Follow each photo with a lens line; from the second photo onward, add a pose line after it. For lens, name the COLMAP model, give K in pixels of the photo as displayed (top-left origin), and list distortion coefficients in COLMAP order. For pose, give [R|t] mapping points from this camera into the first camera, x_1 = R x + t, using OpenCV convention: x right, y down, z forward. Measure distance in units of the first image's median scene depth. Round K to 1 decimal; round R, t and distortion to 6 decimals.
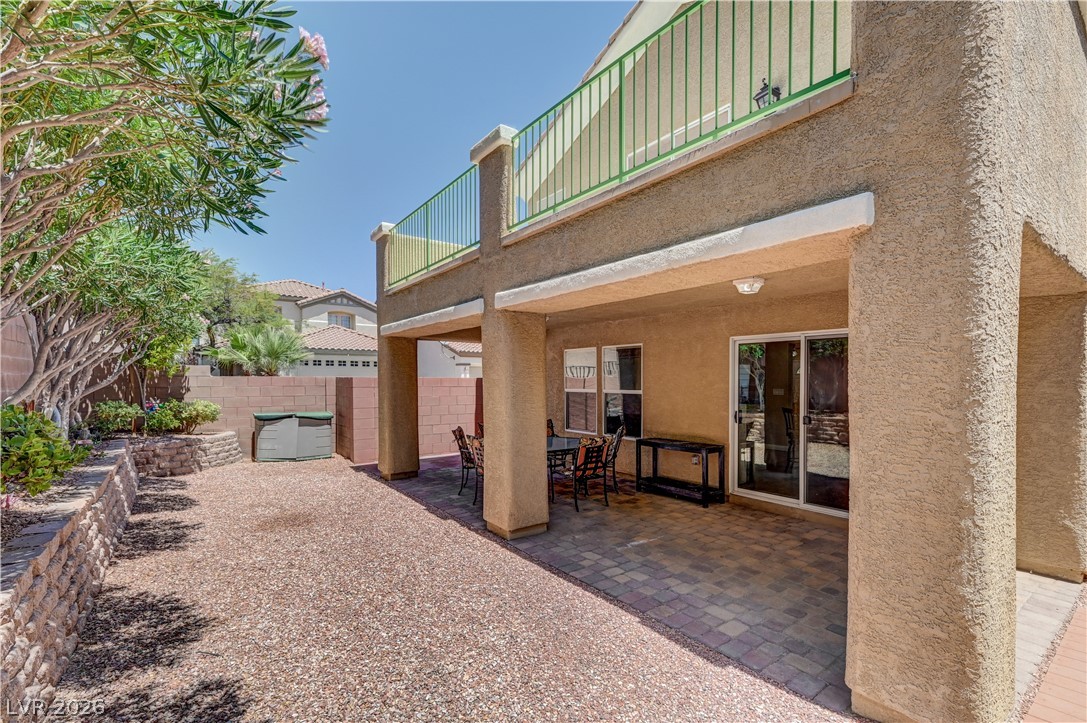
lens RADIAL K [[478.2, 0, 546.8], [0, 478.2, 371.1], [0, 0, 1]] dist [-0.003396, 0.000060]
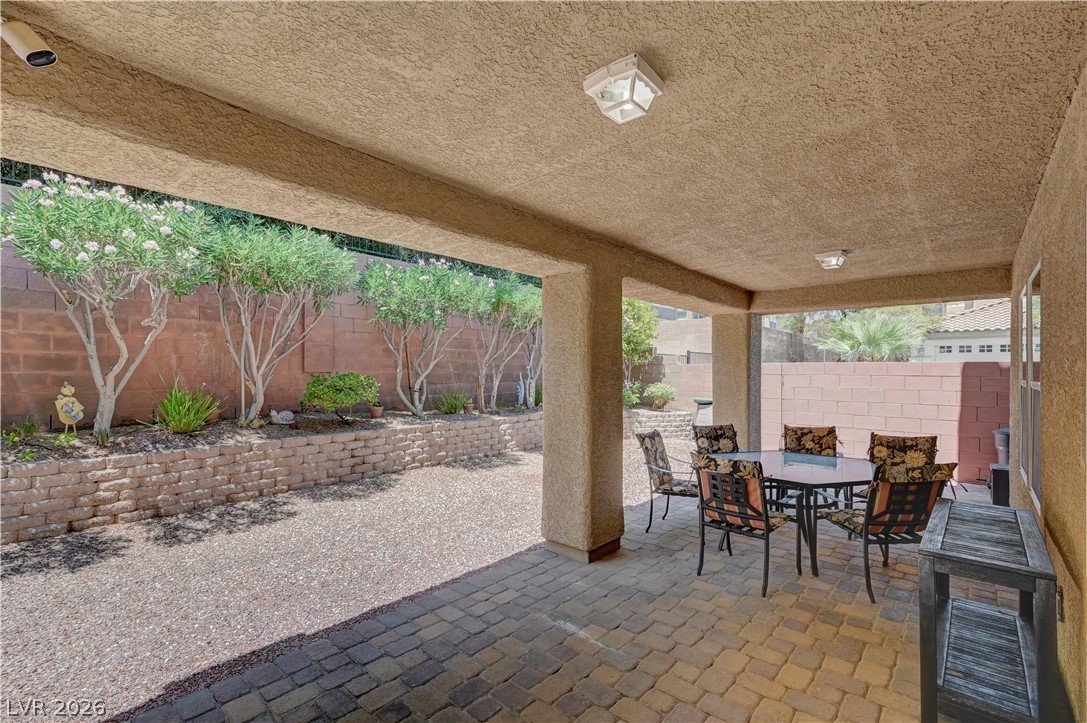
lens RADIAL K [[478.2, 0, 548.1], [0, 478.2, 363.9], [0, 0, 1]] dist [-0.003396, 0.000060]
pose [[0.217358, -0.011880, -0.976020, 0.675343], [0.009425, 0.999905, -0.010072, 0.033723], [0.976046, -0.007009, 0.217450, 0.748382]]
